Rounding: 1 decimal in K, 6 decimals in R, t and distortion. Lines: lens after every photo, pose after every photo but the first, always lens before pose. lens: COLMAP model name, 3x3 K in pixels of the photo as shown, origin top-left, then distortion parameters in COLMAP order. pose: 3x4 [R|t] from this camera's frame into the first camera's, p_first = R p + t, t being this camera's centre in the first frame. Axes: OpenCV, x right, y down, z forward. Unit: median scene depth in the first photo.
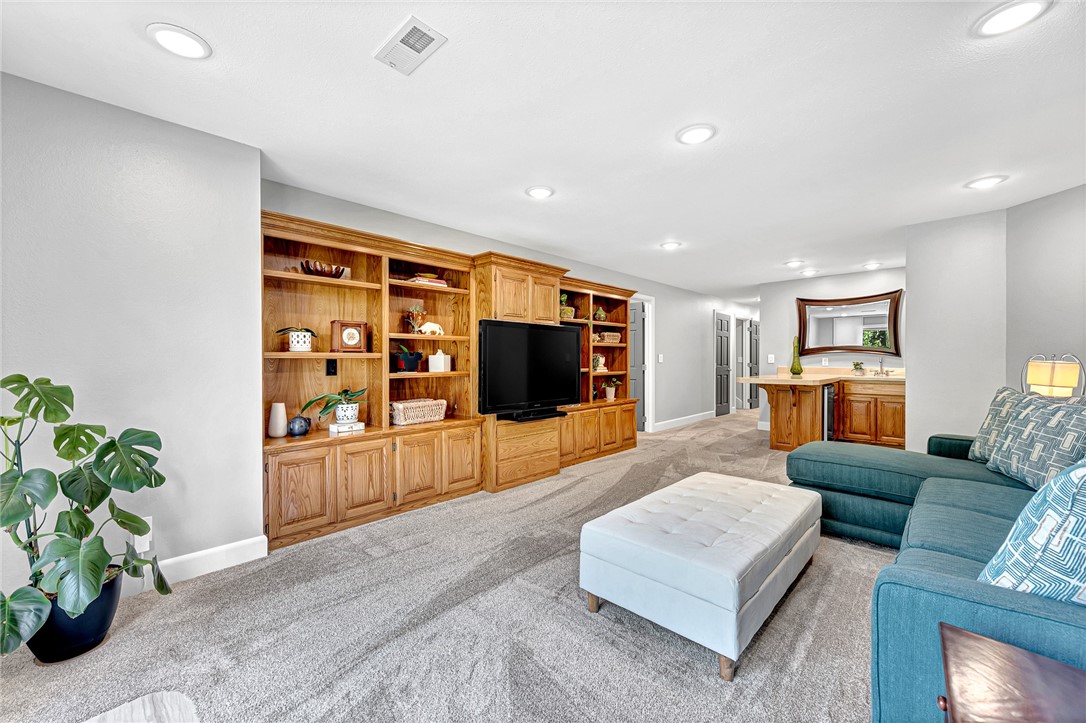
lens RADIAL K [[433.2, 0, 540.6], [0, 433.2, 362.7], [0, 0, 1]] dist [0.005729, -0.002757]
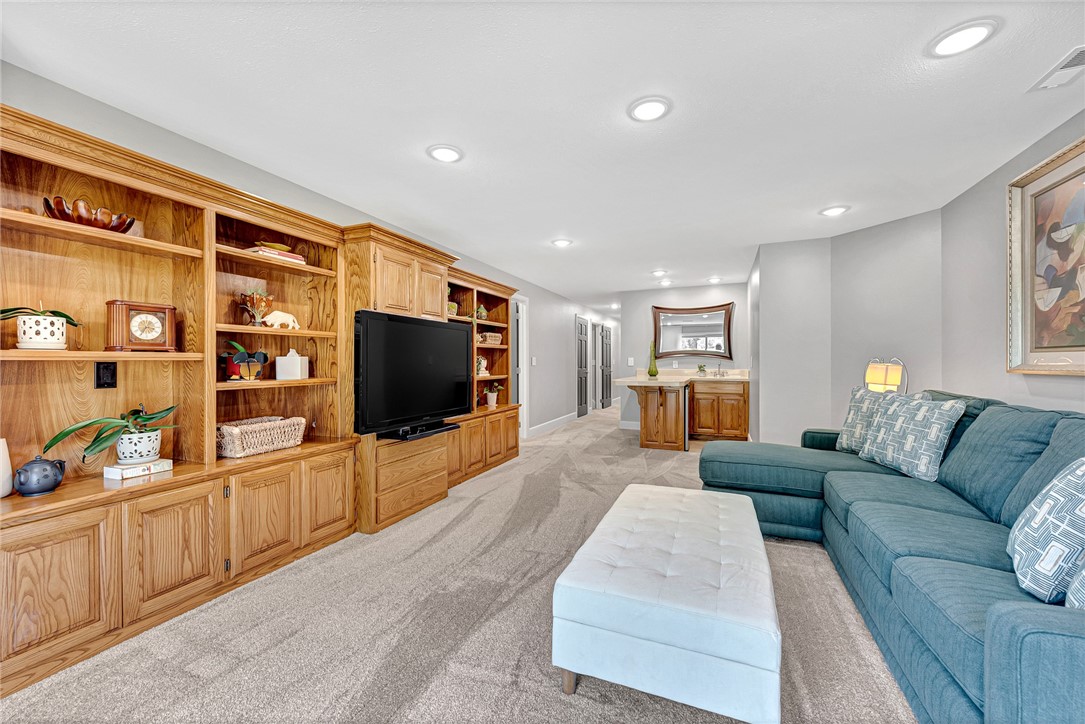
lens RADIAL K [[432.8, 0, 542.3], [0, 432.8, 363.7], [0, 0, 1]] dist [0.005729, -0.002757]
pose [[0.932039, -0.001119, 0.362355, -0.108582], [0.002667, 0.999989, -0.003772, -0.001561], [-0.362347, 0.004482, 0.932033, 0.165475]]
